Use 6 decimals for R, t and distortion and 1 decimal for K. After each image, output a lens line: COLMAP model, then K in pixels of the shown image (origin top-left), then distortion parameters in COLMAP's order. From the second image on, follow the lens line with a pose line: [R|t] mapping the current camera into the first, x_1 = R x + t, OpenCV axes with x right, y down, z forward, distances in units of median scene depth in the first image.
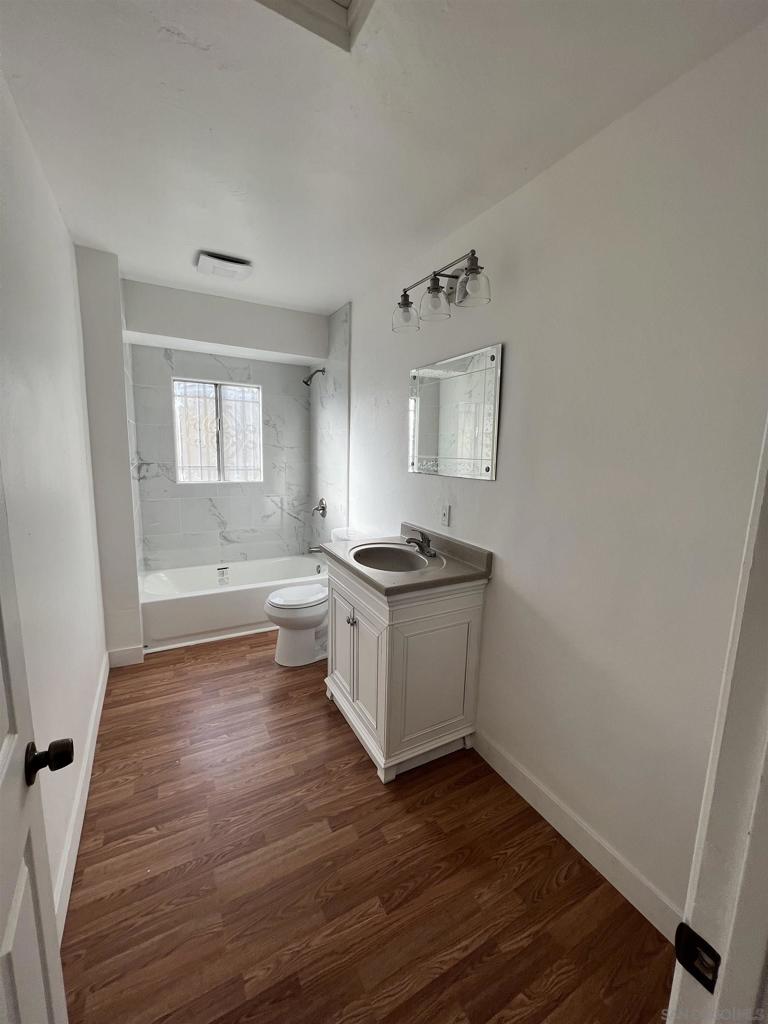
lens RADIAL K [[409.8, 0, 383.6], [0, 409.8, 510.7], [0, 0, 1]] dist [-0.001100, 0.000545]
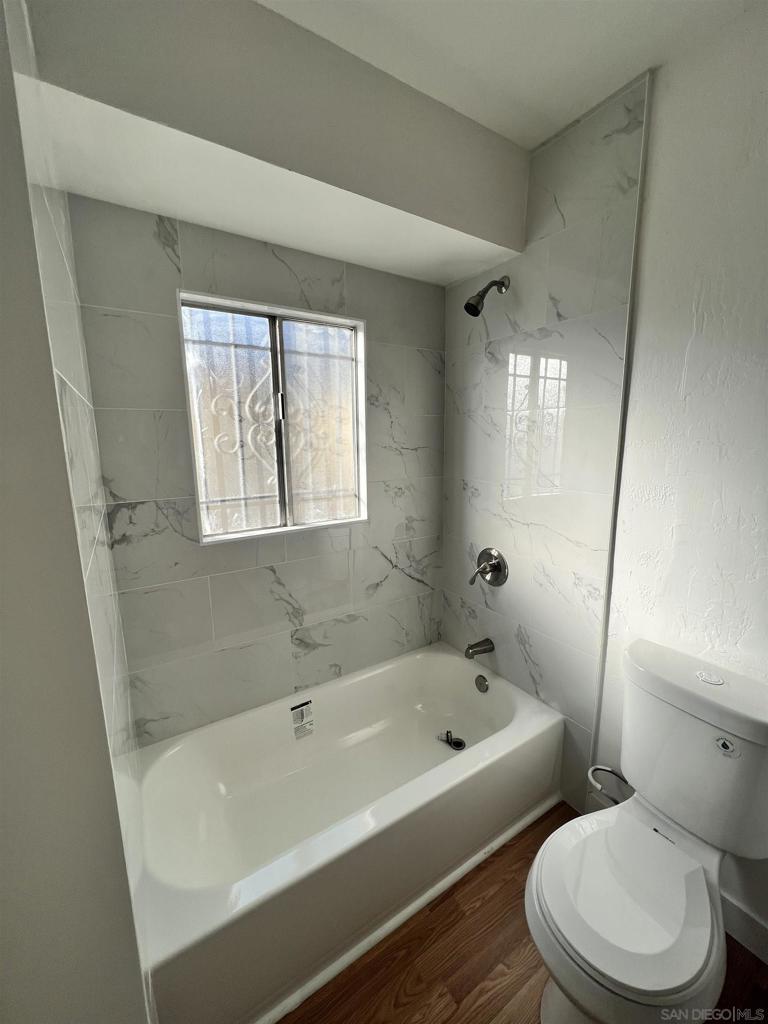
lens RADIAL K [[409.8, 0, 383.5], [0, 409.8, 510.7], [0, 0, 1]] dist [-0.001100, 0.000545]
pose [[0.997398, -0.048249, 0.053564, -0.317934], [0.046893, 0.998554, 0.026288, -0.099513], [-0.054755, -0.023708, 0.998218, 0.529593]]
